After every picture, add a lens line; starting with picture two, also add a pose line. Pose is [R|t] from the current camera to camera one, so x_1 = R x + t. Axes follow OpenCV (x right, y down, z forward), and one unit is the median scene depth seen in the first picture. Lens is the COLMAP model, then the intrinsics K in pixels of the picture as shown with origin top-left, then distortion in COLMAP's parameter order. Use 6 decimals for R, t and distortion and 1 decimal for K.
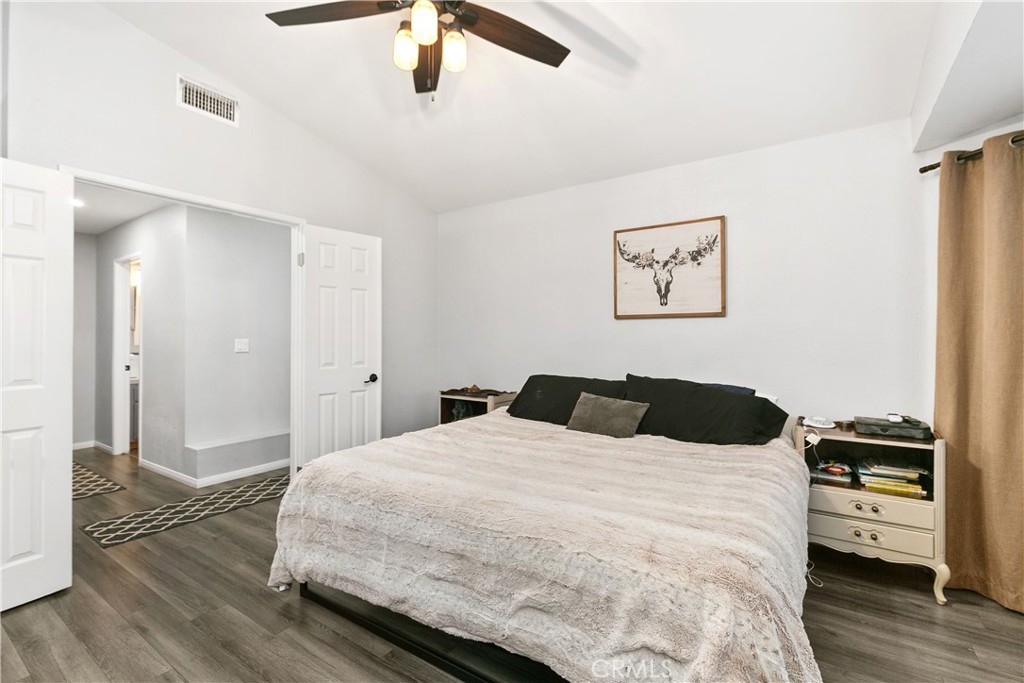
lens RADIAL K [[462.0, 0, 514.9], [0, 462.0, 336.5], [0, 0, 1]] dist [0.011912, -0.004815]
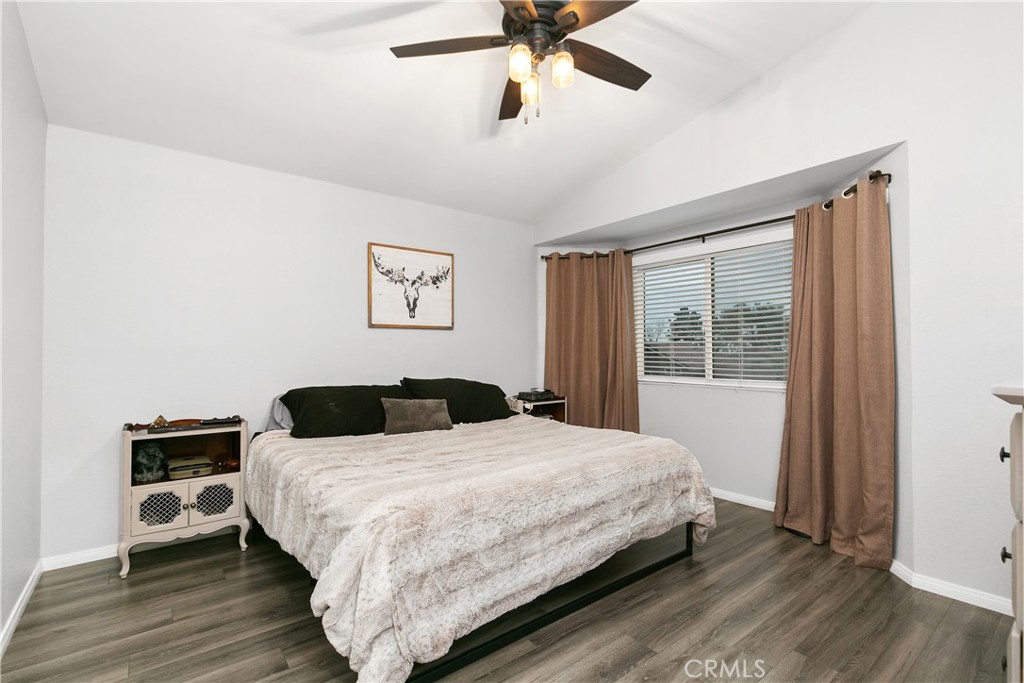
lens RADIAL K [[462.0, 0, 515.4], [0, 462.0, 345.0], [0, 0, 1]] dist [0.011912, -0.004815]
pose [[0.318859, 0.013756, 0.947702, -0.699346], [0.003065, 0.999874, -0.015545, 0.019658], [-0.947797, 0.007861, 0.318777, 0.385740]]
